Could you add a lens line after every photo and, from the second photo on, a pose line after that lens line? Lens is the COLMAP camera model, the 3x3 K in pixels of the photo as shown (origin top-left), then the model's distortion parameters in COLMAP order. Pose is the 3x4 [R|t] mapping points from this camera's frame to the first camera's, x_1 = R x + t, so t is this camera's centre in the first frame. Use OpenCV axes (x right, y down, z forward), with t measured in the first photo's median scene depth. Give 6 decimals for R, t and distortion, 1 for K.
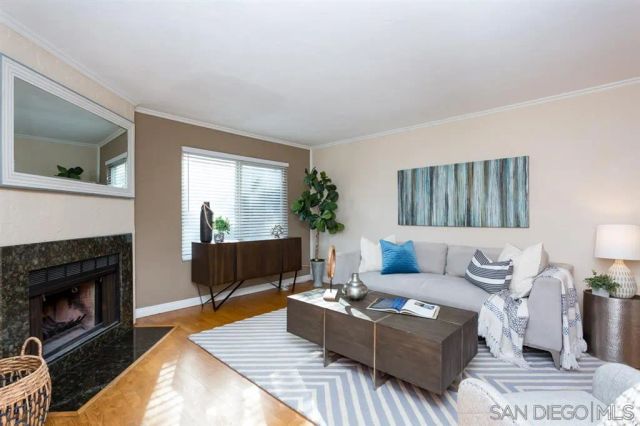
lens RADIAL K [[312.4, 0, 321.6], [0, 312.4, 213.3], [0, 0, 1]] dist [-0.011564, 0.005082]
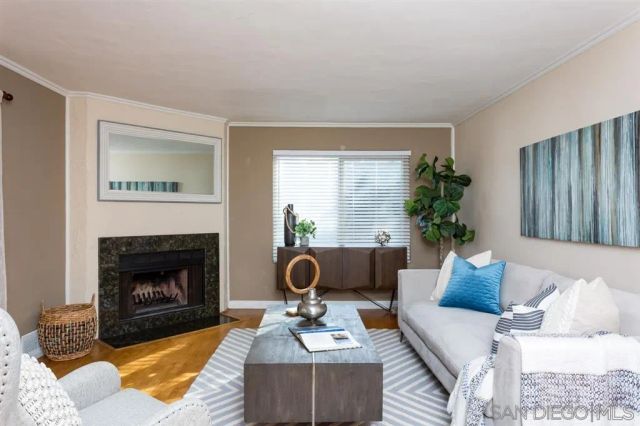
lens RADIAL K [[417.6, 0, 307.6], [0, 417.6, 211.0], [0, 0, 1]] dist [0.001515, 0.000817]
pose [[0.679997, -0.003019, -0.733209, 0.665609], [0.000274, 0.999993, -0.003863, -0.011435], [0.733215, 0.002425, 0.679992, 0.153016]]
